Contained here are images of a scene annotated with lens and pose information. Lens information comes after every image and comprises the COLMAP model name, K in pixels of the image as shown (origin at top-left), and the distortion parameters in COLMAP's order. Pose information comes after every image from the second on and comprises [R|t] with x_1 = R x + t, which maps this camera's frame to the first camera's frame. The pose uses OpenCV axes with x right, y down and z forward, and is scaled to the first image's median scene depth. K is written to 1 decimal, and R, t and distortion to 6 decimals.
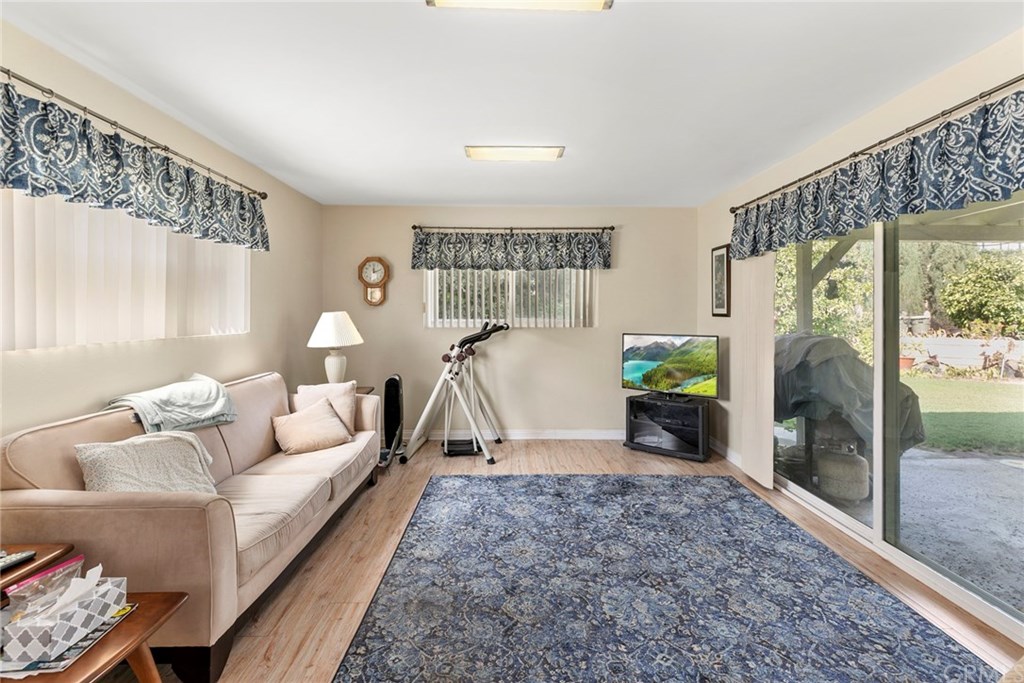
lens RADIAL K [[467.0, 0, 512.4], [0, 467.0, 306.6], [0, 0, 1]] dist [0.008441, -0.000479]
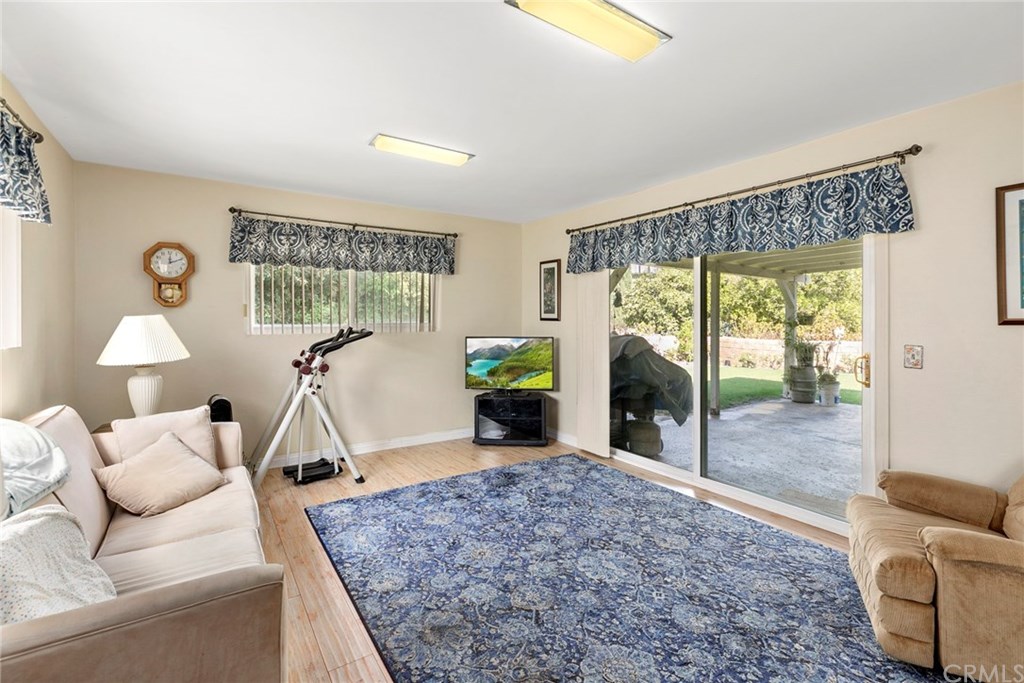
lens RADIAL K [[467.0, 0, 516.1], [0, 467.0, 314.0], [0, 0, 1]] dist [0.008441, -0.000479]
pose [[0.837463, 0.006173, 0.546459, -0.347443], [-0.010197, 0.999939, 0.004331, 0.000444], [-0.546399, -0.009199, 0.837475, 0.085898]]
